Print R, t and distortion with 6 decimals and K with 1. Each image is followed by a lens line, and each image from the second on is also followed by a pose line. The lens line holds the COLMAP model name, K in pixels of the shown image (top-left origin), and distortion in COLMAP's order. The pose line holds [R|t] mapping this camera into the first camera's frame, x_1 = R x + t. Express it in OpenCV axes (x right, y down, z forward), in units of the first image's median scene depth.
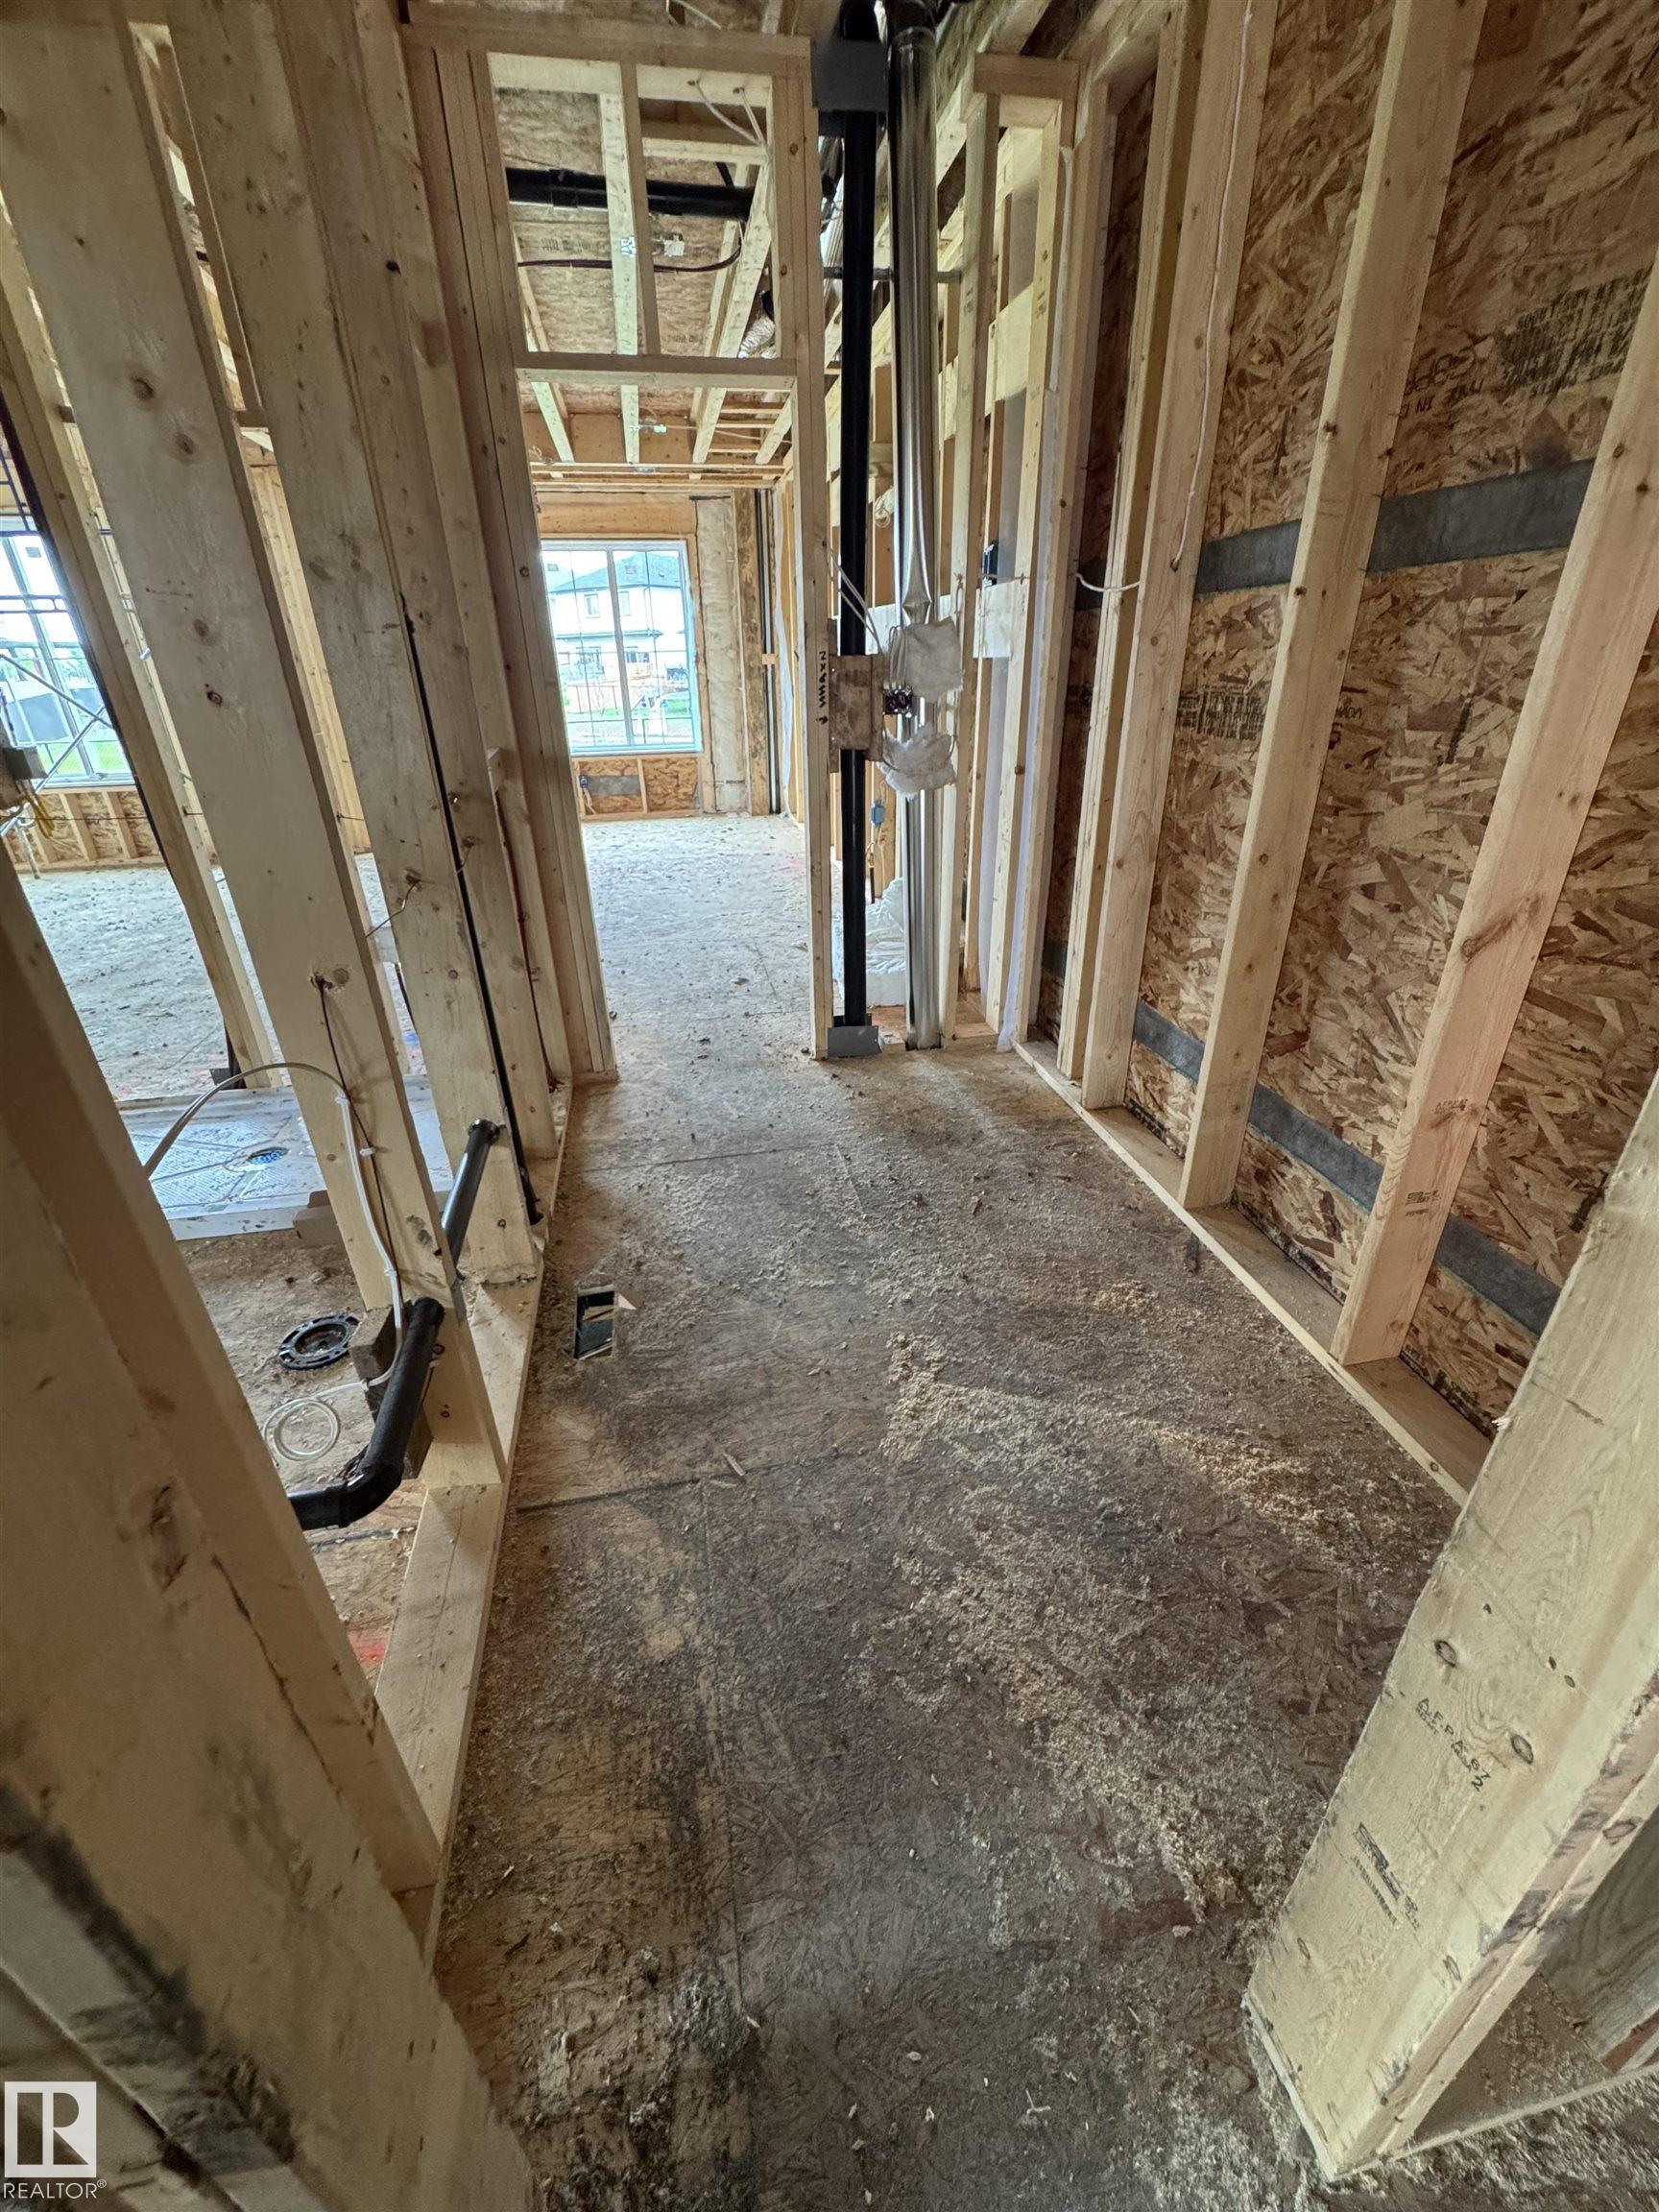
lens RADIAL K [[881.3, 0, 833.4], [0, 881.3, 1108.8], [0, 0, 1]] dist [-0.003556, 0.000191]
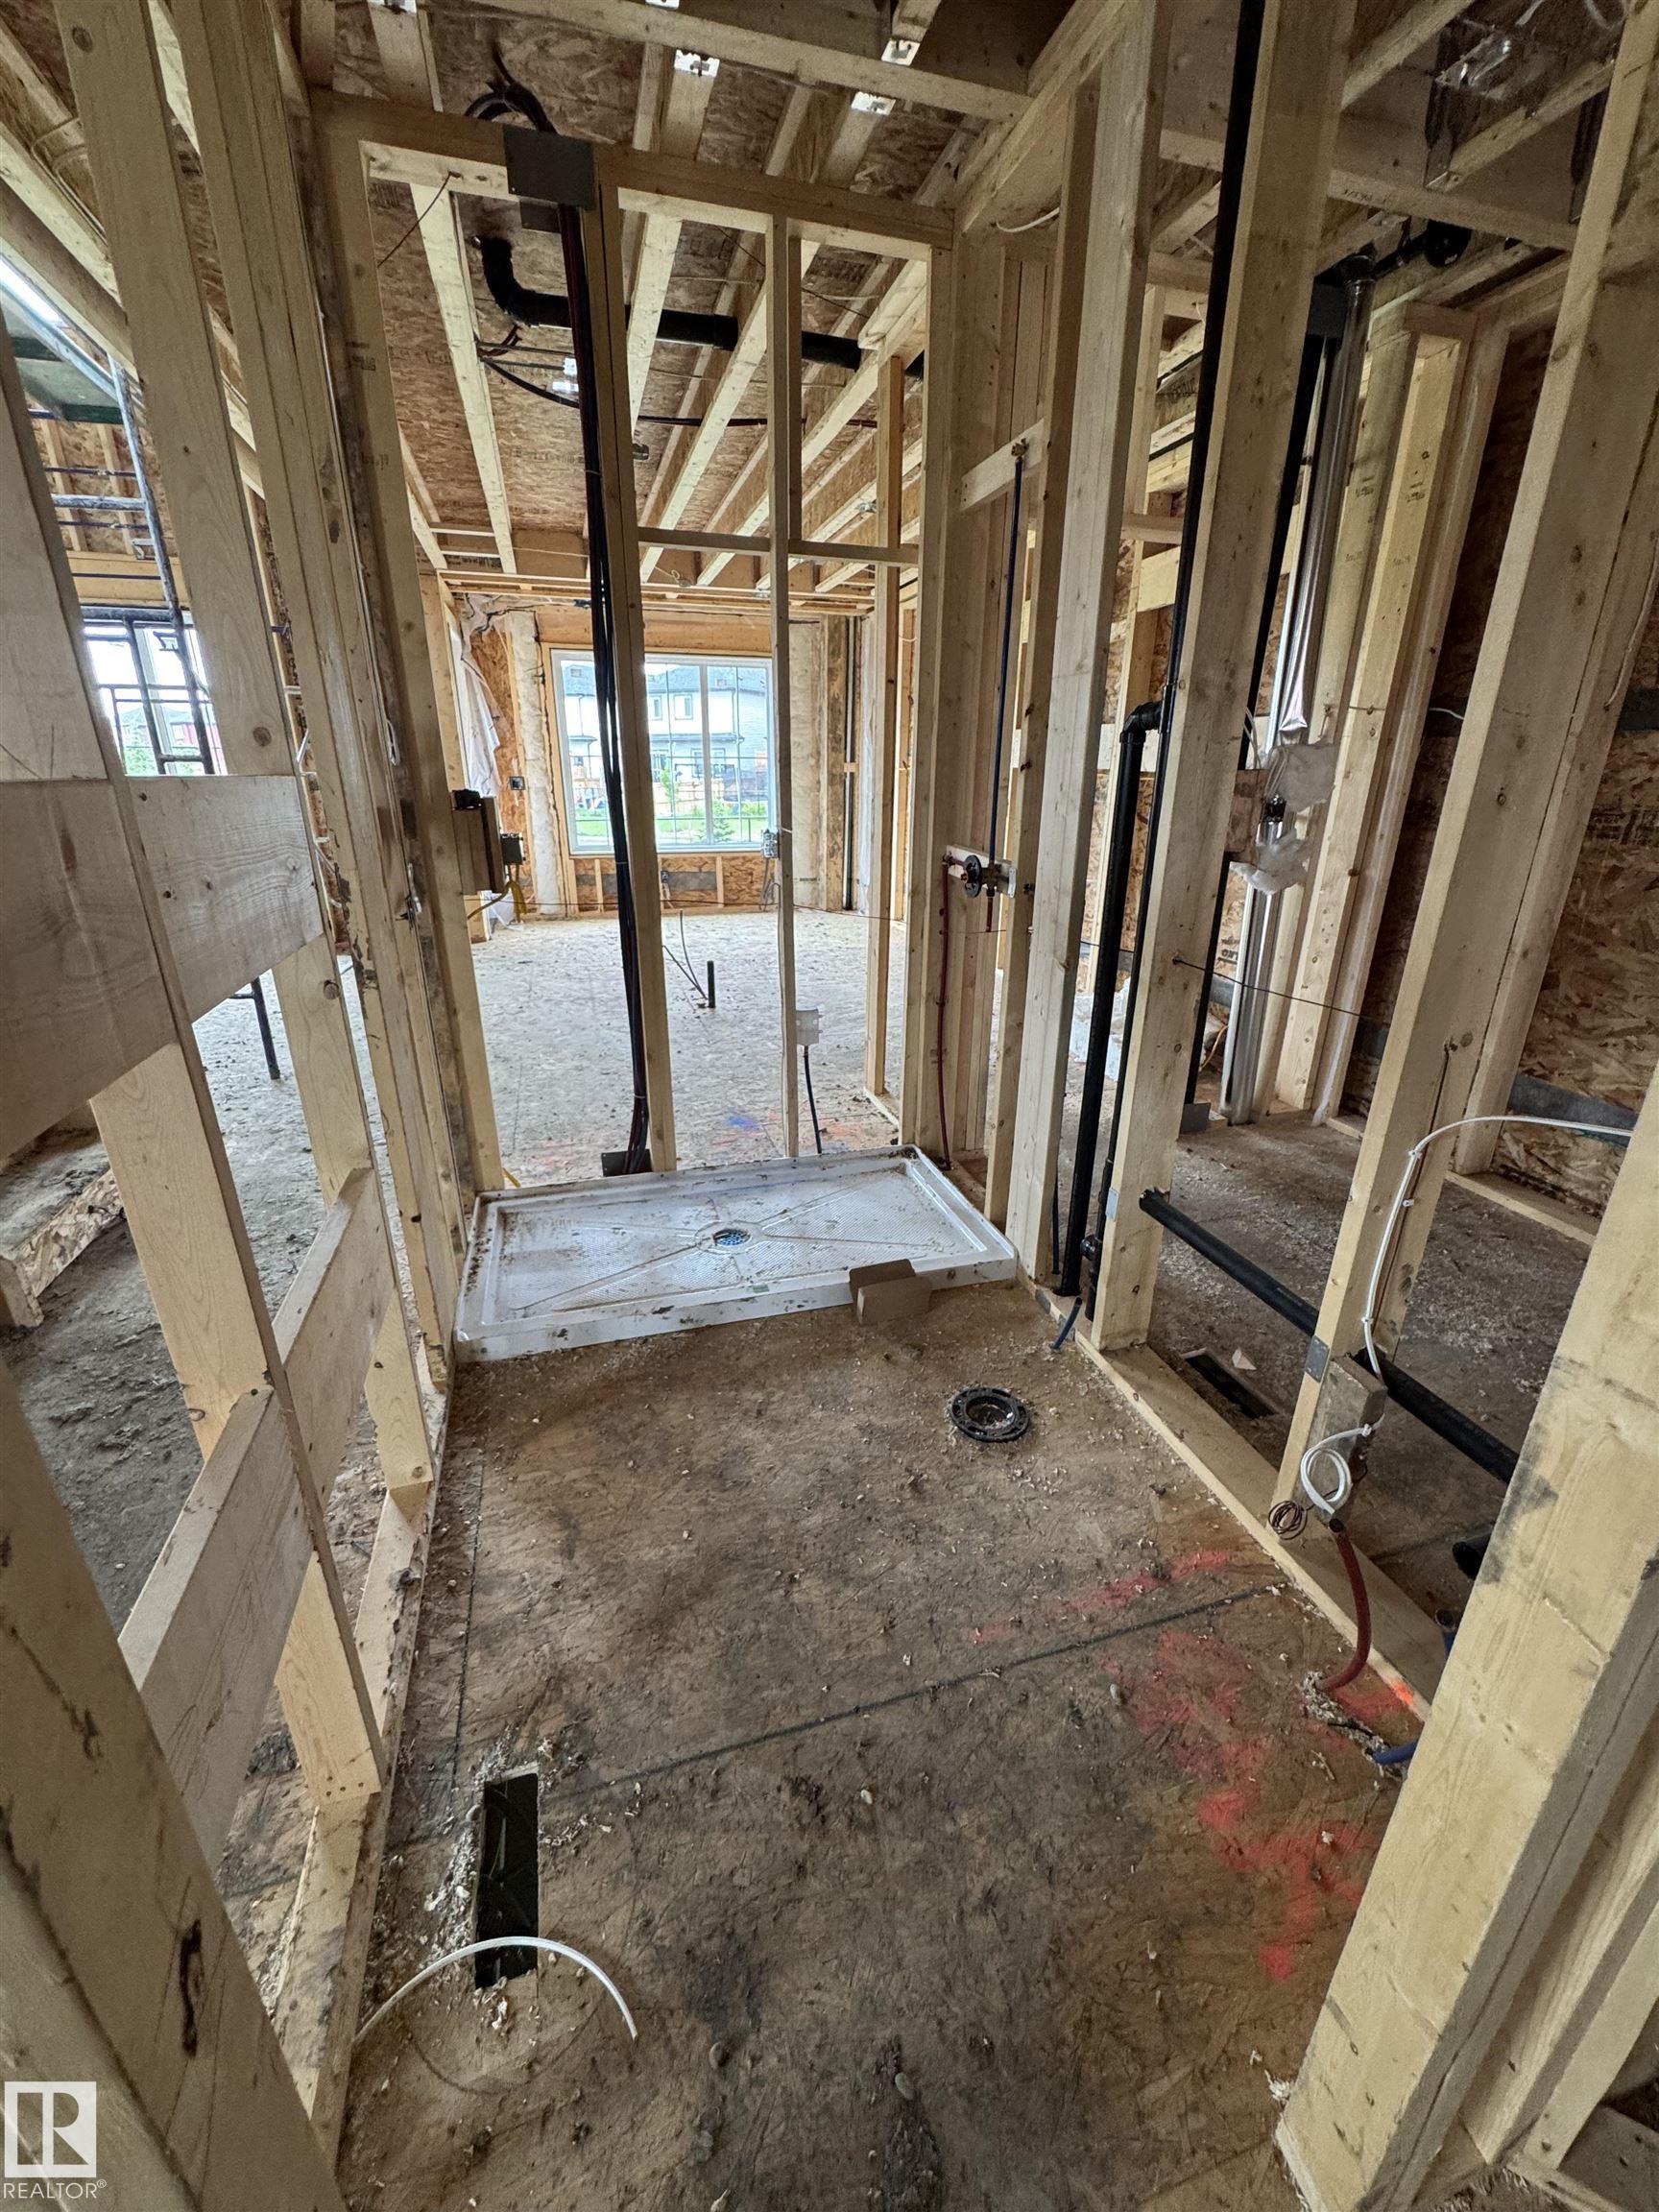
lens RADIAL K [[881.3, 0, 834.9], [0, 881.3, 1107.6], [0, 0, 1]] dist [-0.003556, 0.000191]
pose [[0.994630, -0.012132, 0.102781, -0.601375], [0.022802, 0.994390, -0.103284, 0.012534], [-0.100952, 0.105073, 0.989327, -0.004833]]
